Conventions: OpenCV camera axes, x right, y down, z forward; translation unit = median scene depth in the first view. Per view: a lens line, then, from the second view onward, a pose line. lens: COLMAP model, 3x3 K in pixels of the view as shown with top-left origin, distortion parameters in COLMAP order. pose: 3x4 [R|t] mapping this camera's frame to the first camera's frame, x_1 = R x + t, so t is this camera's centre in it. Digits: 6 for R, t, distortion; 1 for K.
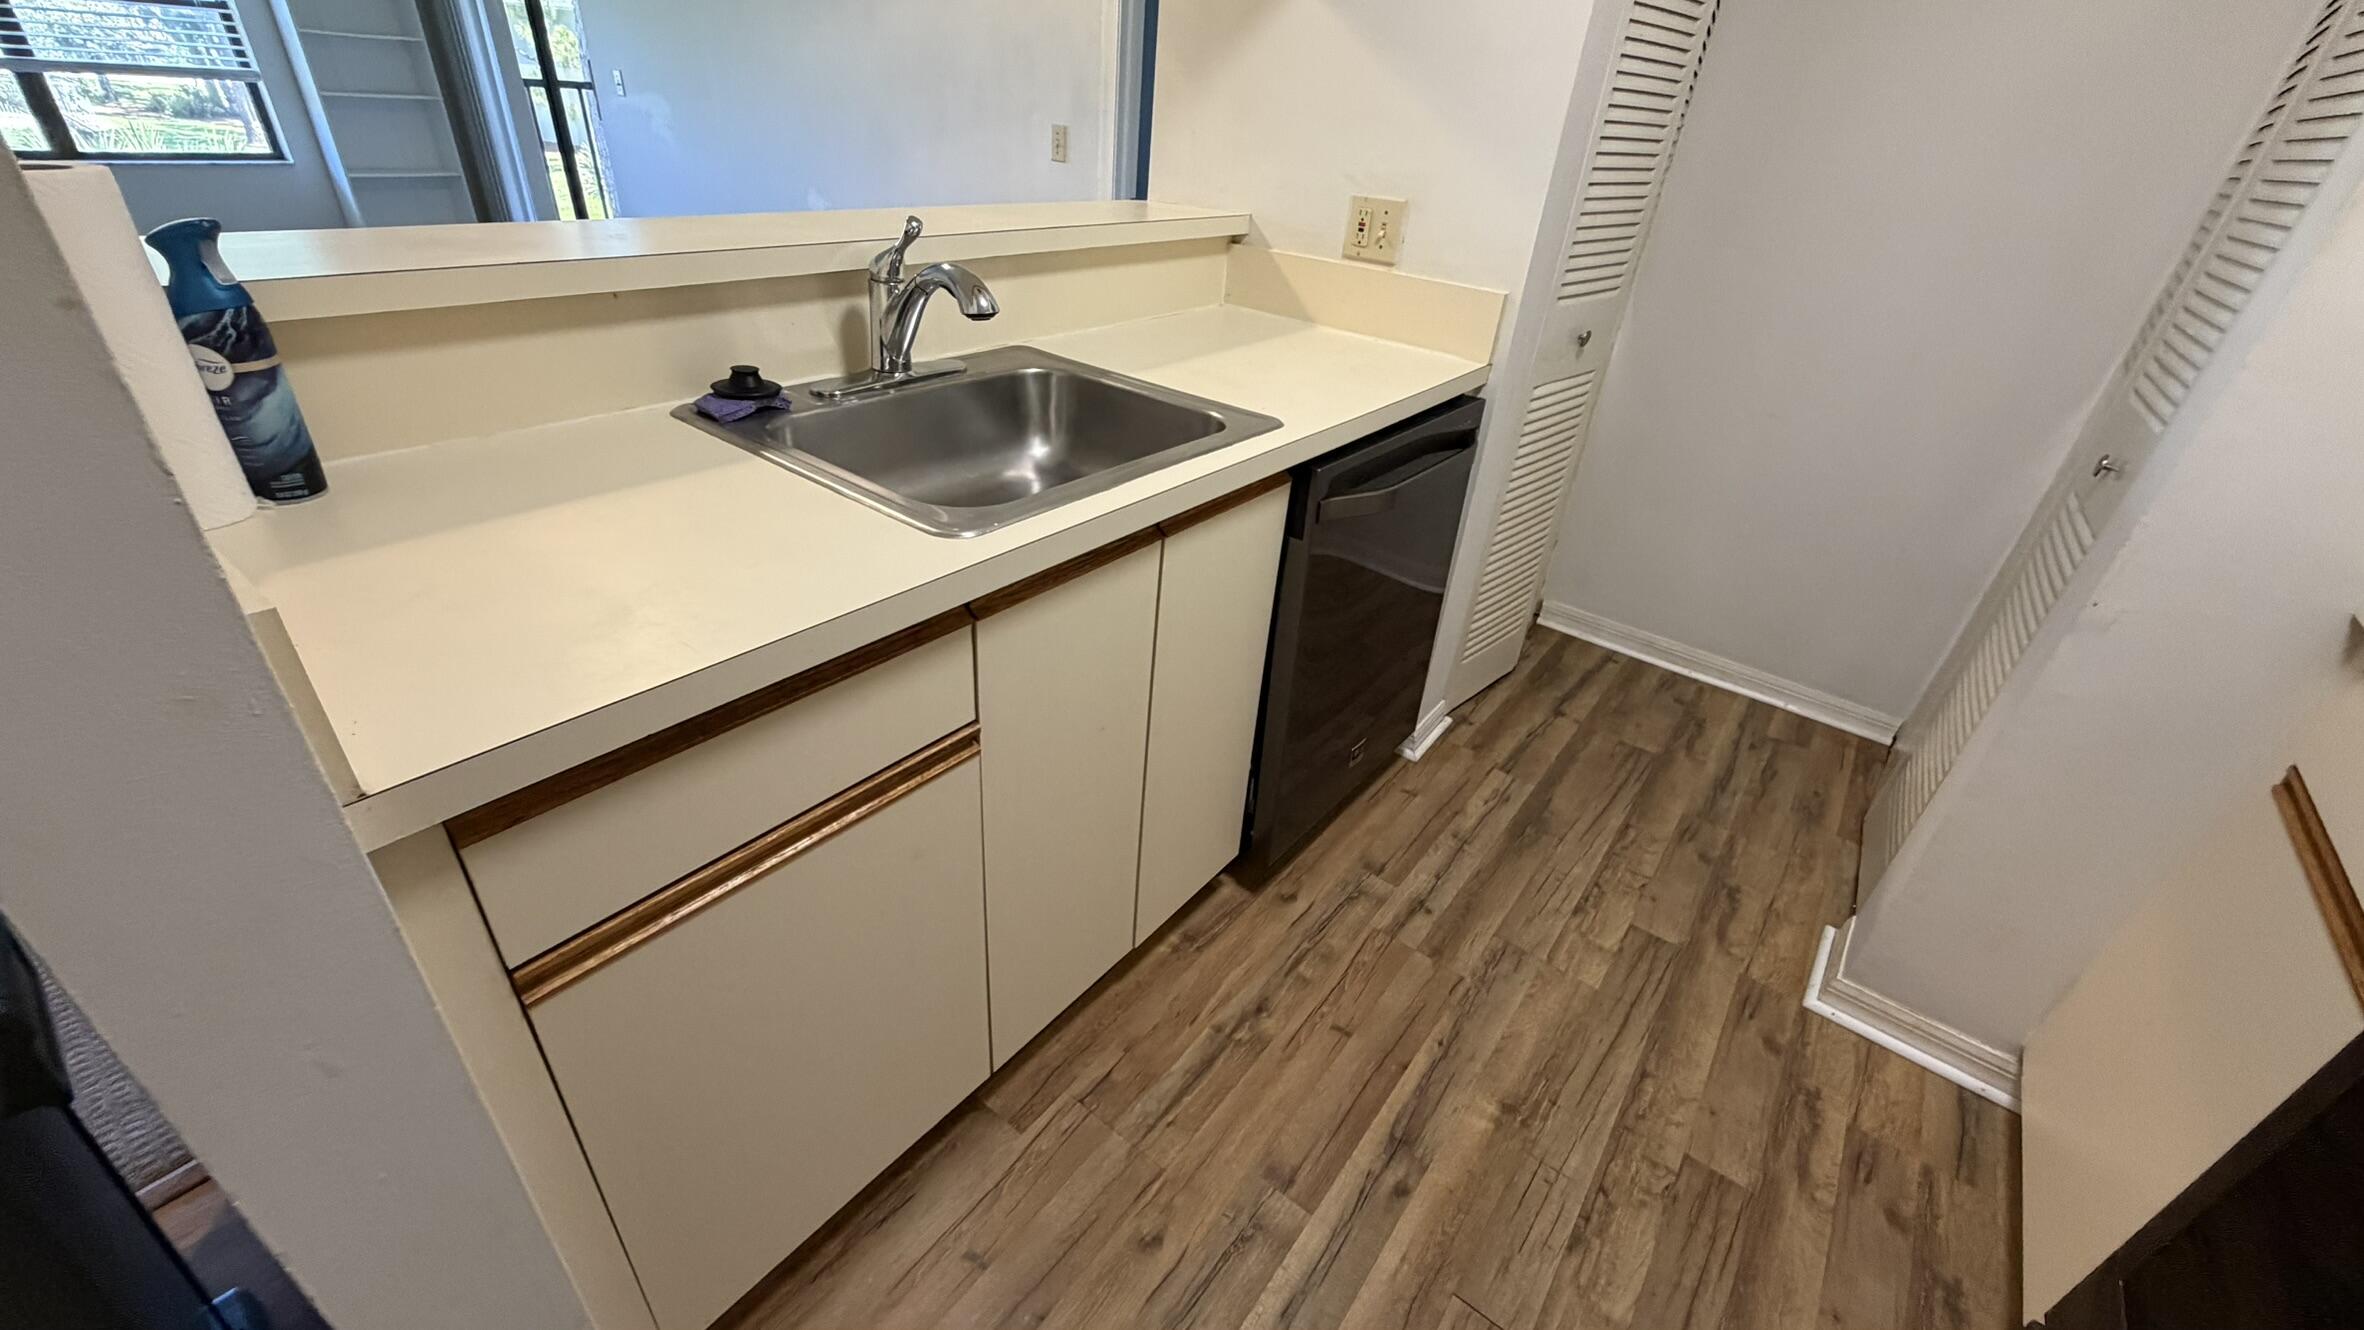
lens RADIAL K [[948.8, 0, 1178.3], [0, 948.8, 664.5], [0, 0, 1]] dist [-0.000325, 0.000216]
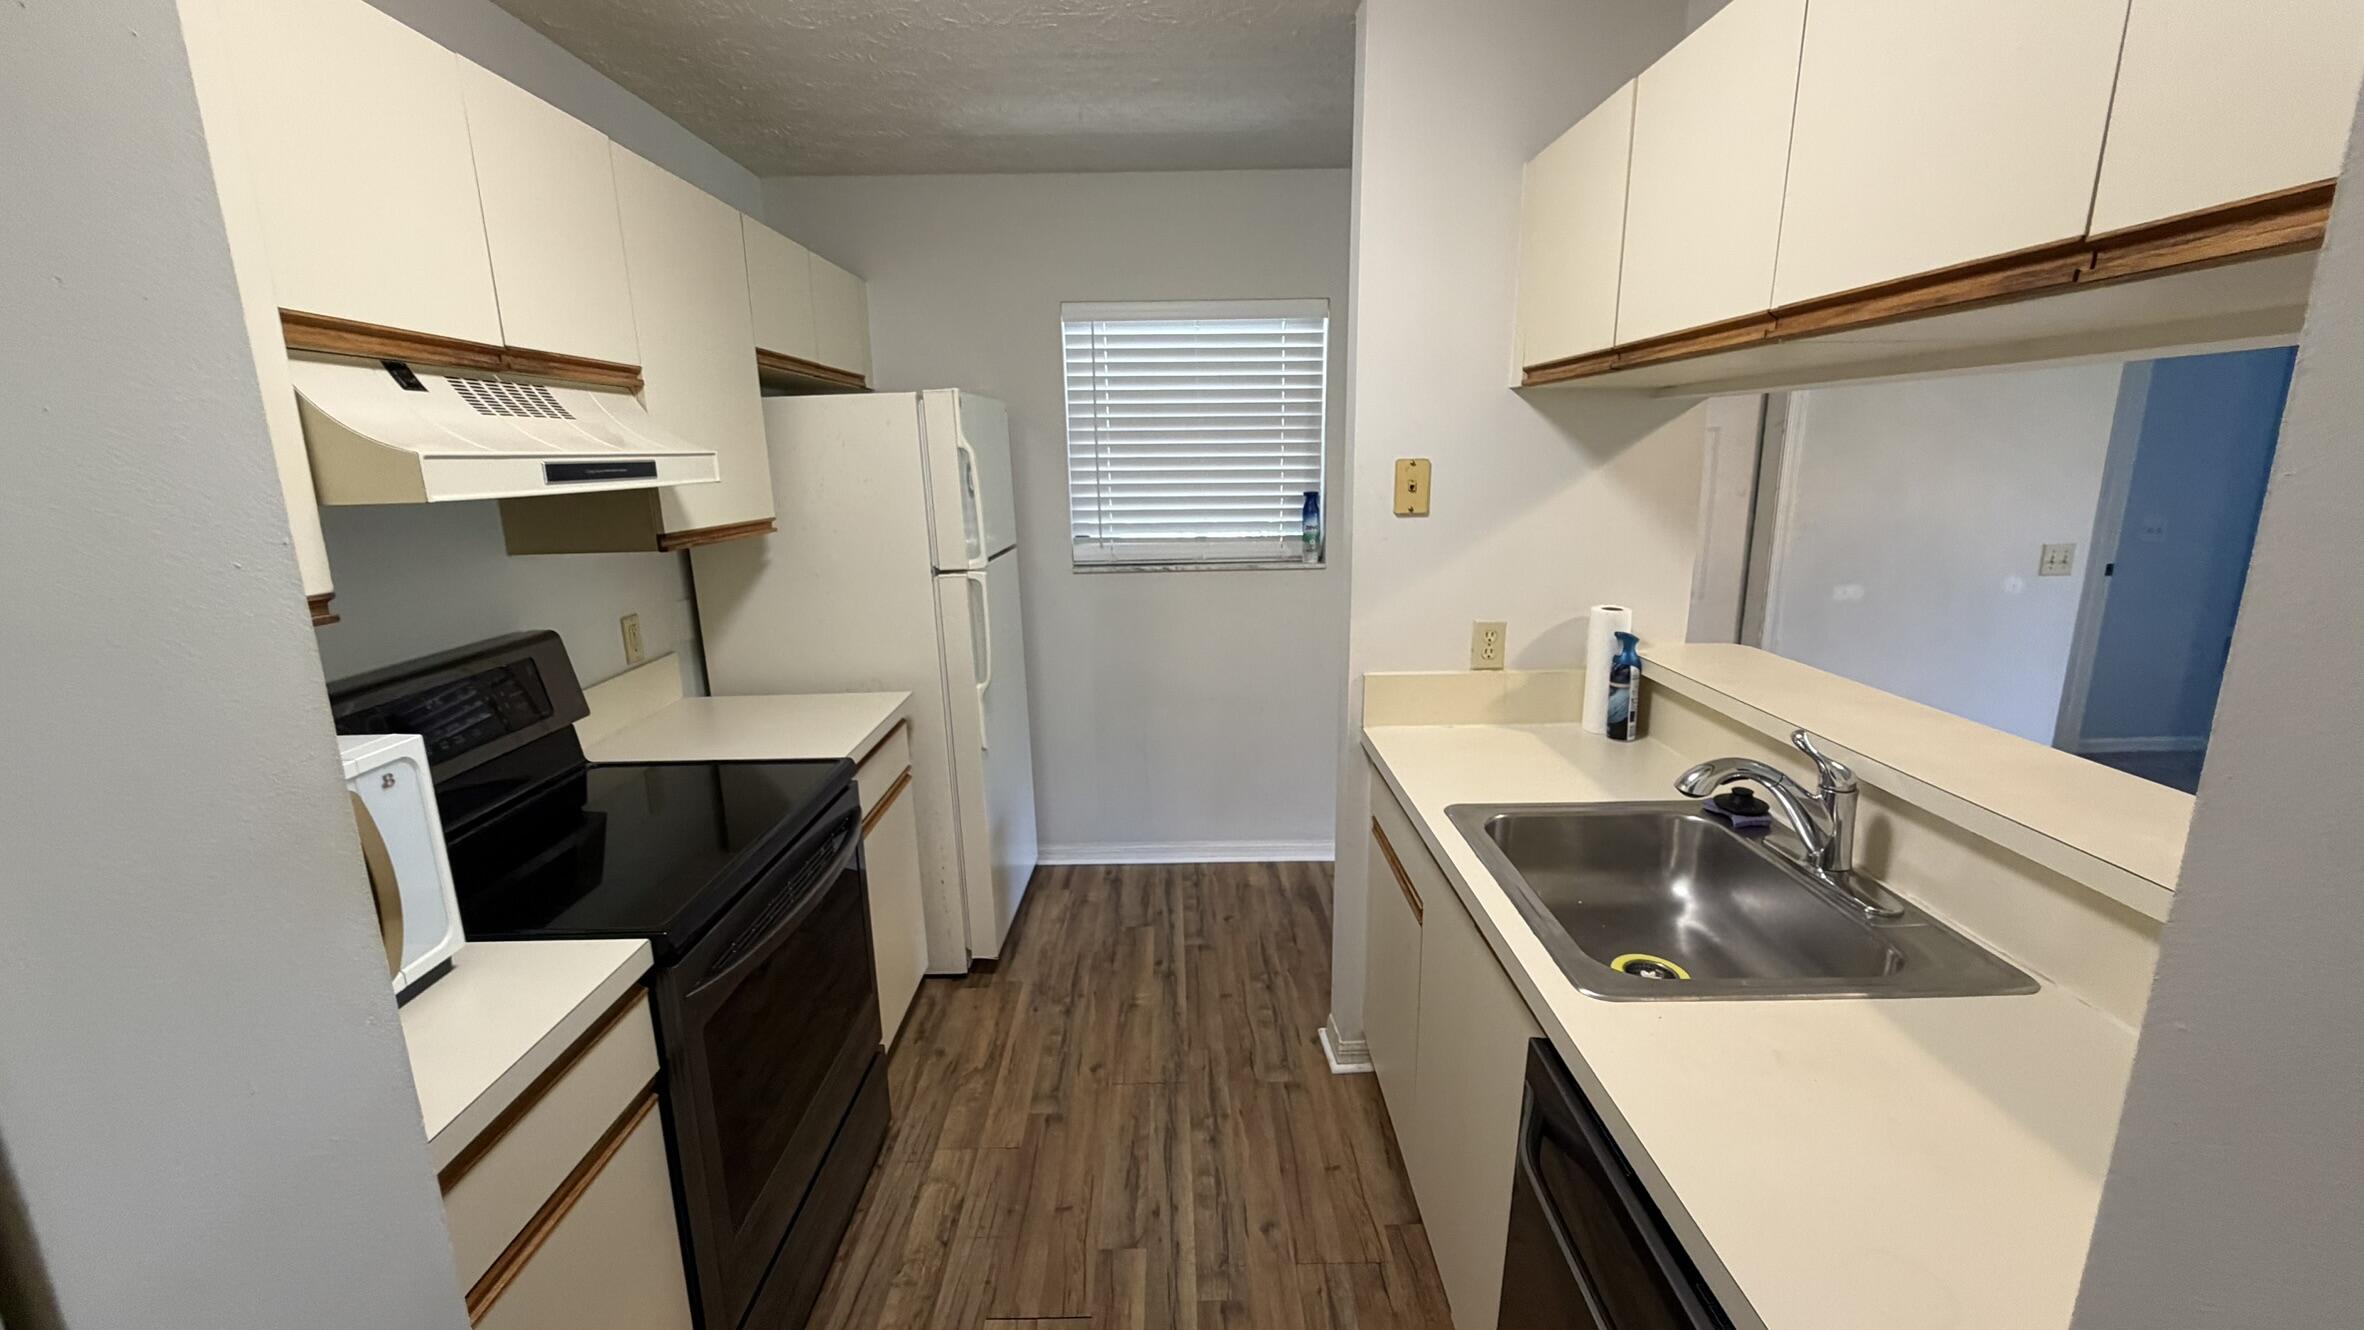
lens RADIAL K [[948.8, 0, 1176.3], [0, 948.8, 665.9], [0, 0, 1]] dist [-0.000325, 0.000216]
pose [[-0.787598, 0.072000, -0.611968, 0.777187], [-0.355834, 0.757672, 0.547098, -0.702396], [0.503062, 0.648652, -0.571121, 0.977821]]
